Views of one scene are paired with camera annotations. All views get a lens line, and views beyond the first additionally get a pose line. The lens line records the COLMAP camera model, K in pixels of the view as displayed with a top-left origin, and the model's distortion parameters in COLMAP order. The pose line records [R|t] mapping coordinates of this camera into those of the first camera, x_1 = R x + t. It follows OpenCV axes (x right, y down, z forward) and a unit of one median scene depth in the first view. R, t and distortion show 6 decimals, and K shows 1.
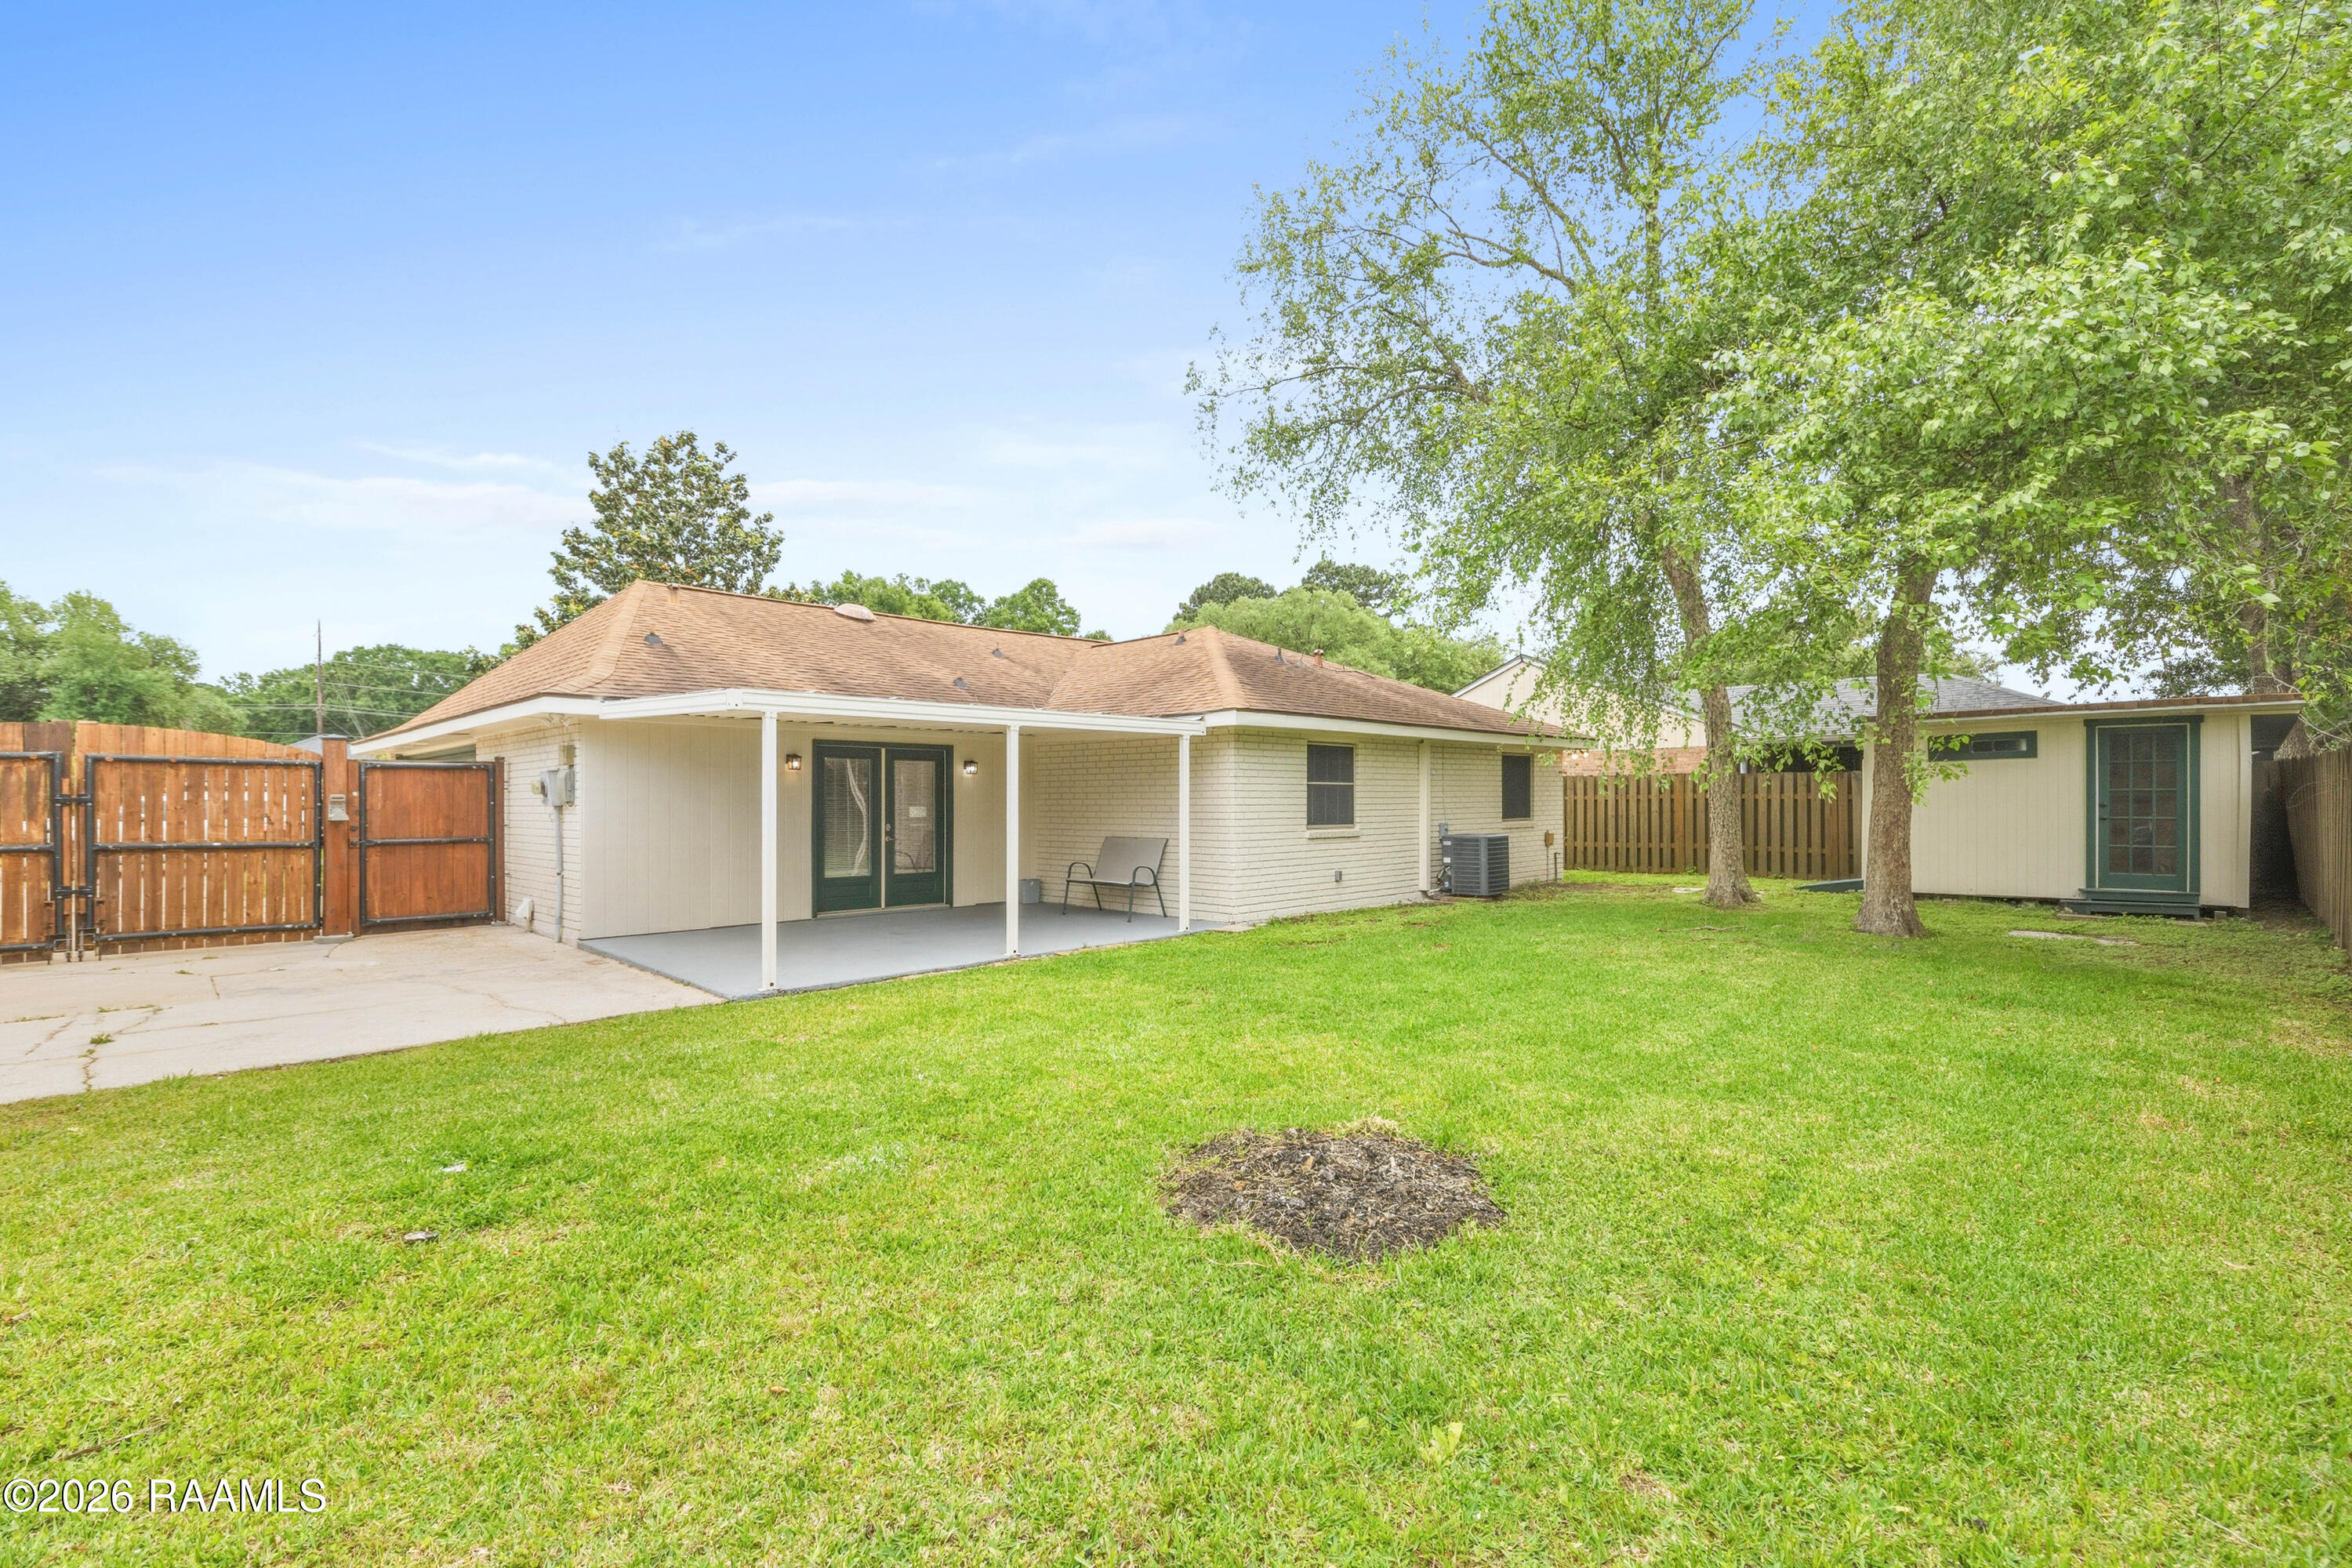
lens RADIAL K [[1084.0, 0, 1181.2], [0, 1084.0, 794.0], [0, 0, 1]] dist [0.026844, 0.000501]
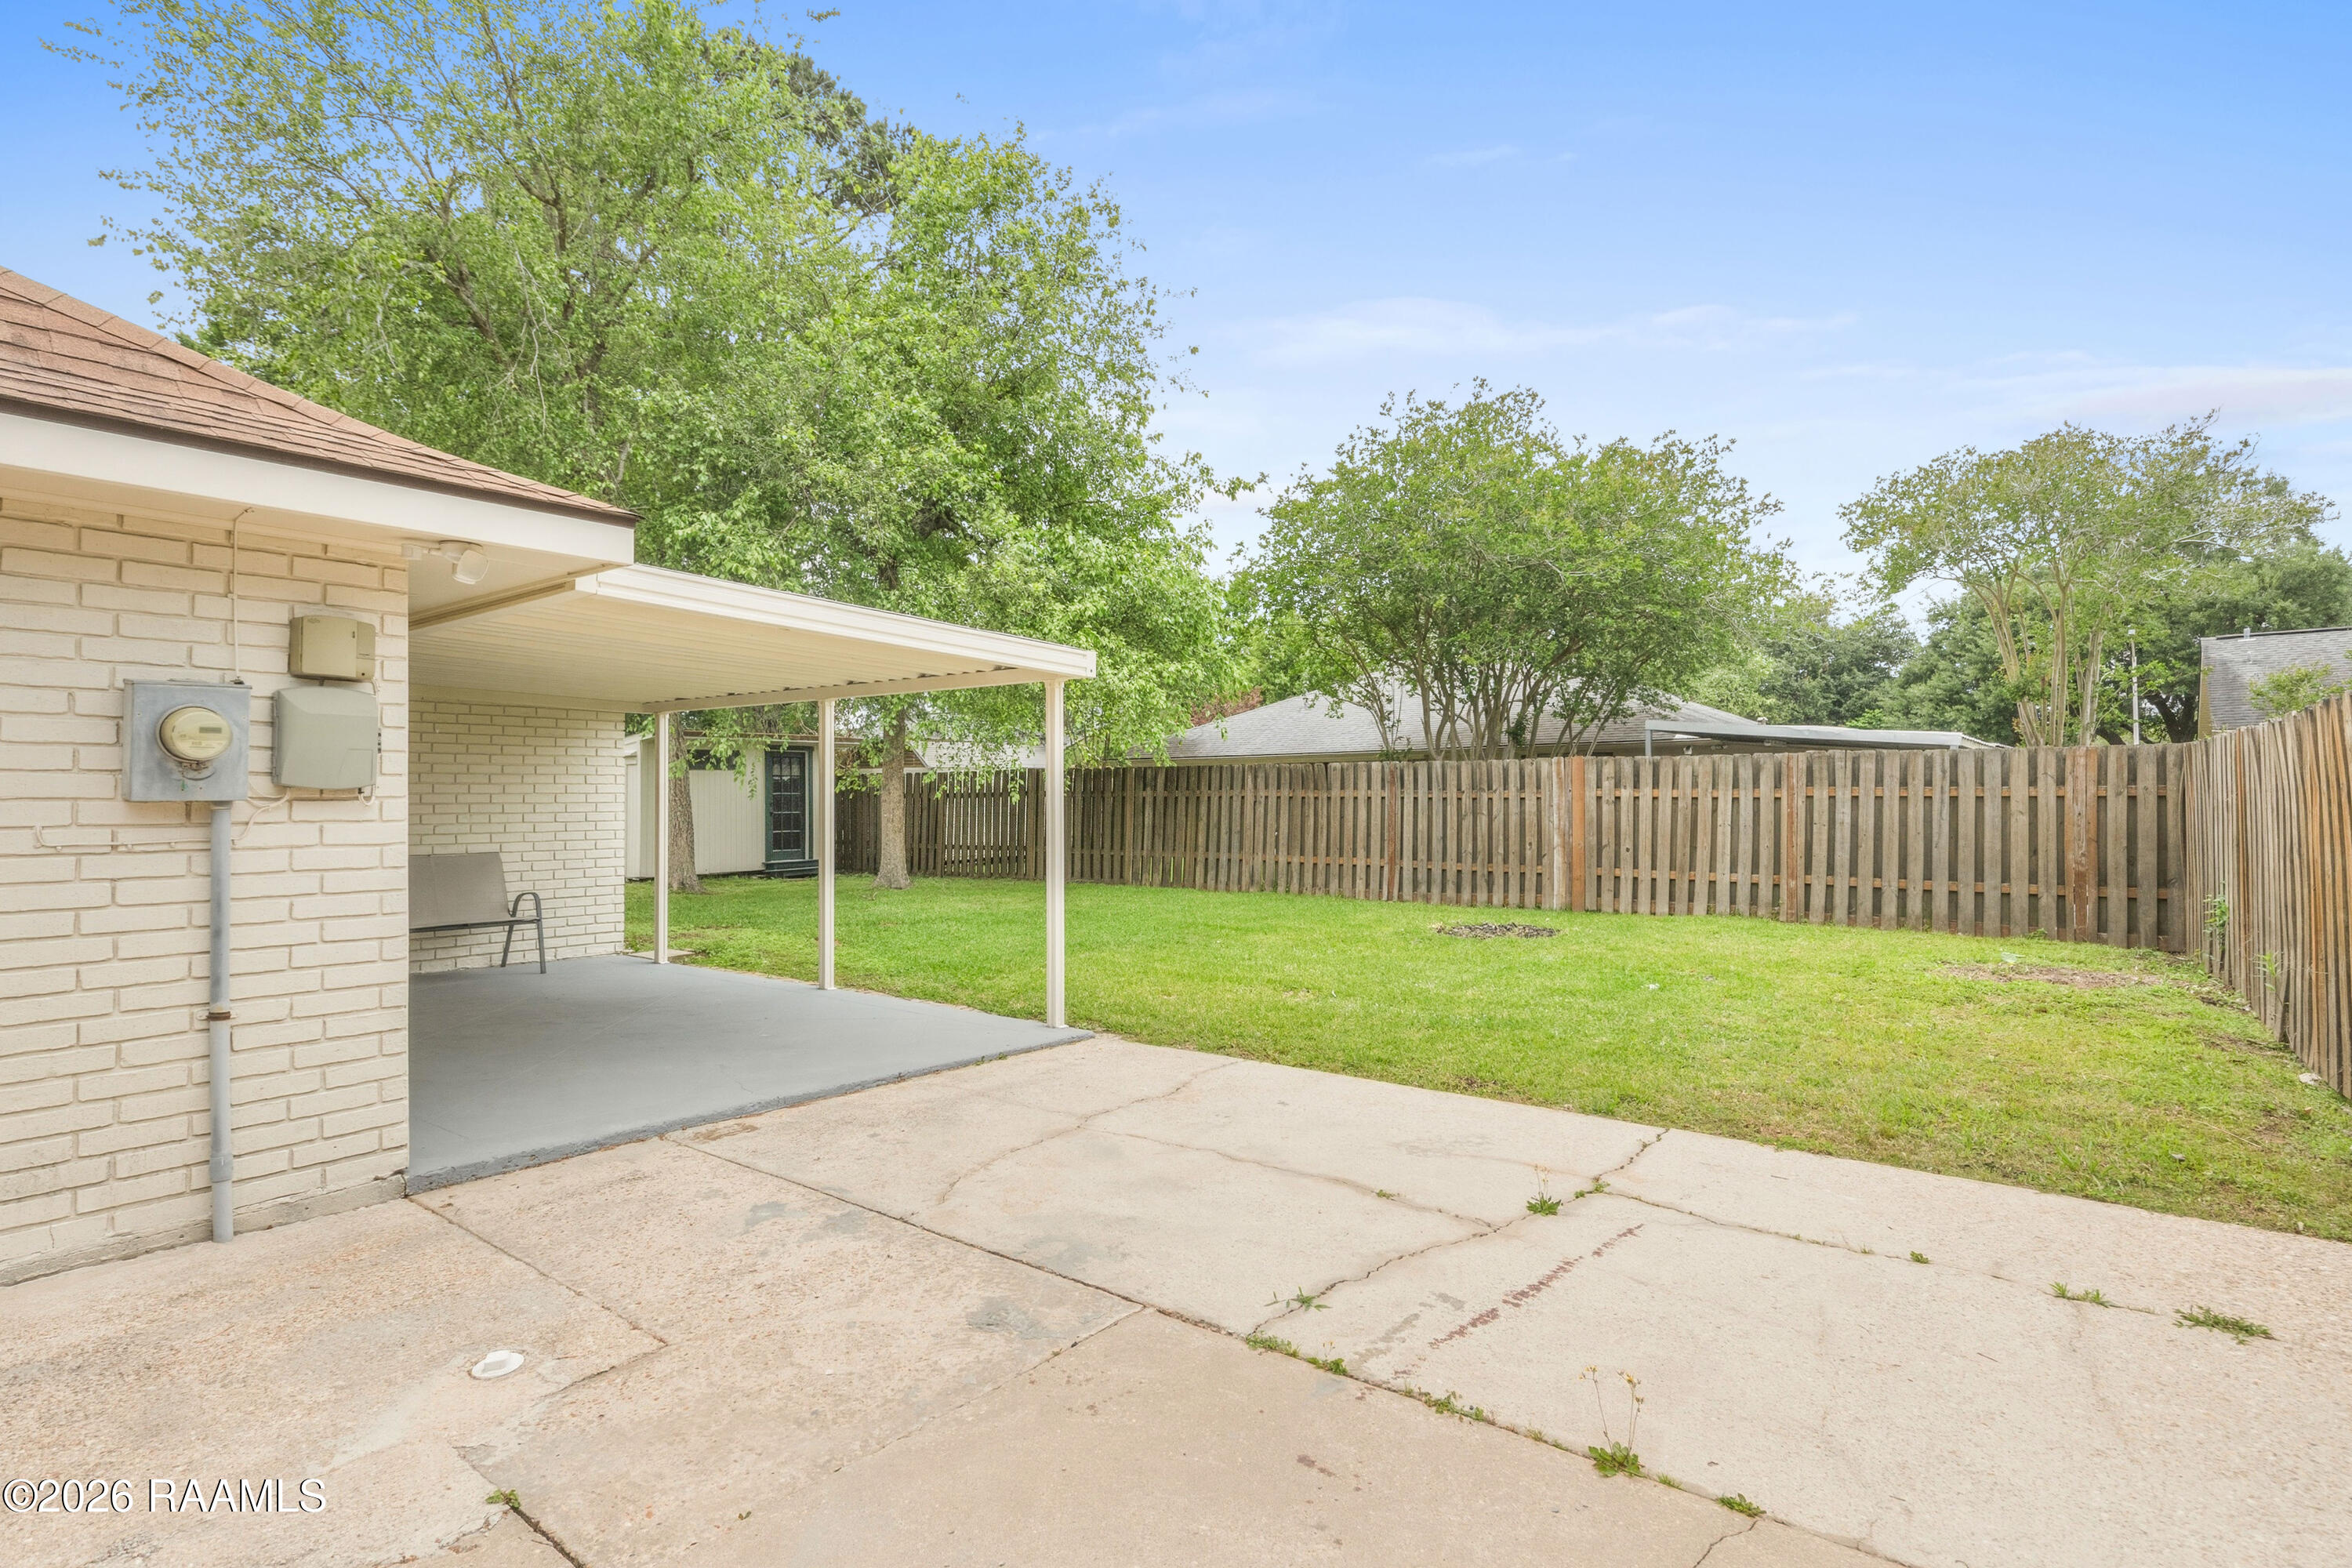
lens RADIAL K [[1204.0, 0, 1181.8], [0, 1204.0, 792.6], [0, 0, 1]] dist [0.004310, -0.001997]
pose [[-0.127836, 0.009925, 0.991746, -0.853058], [-0.004136, 0.999936, -0.010540, 0.010203], [-0.991787, -0.005449, -0.127786, 0.696129]]
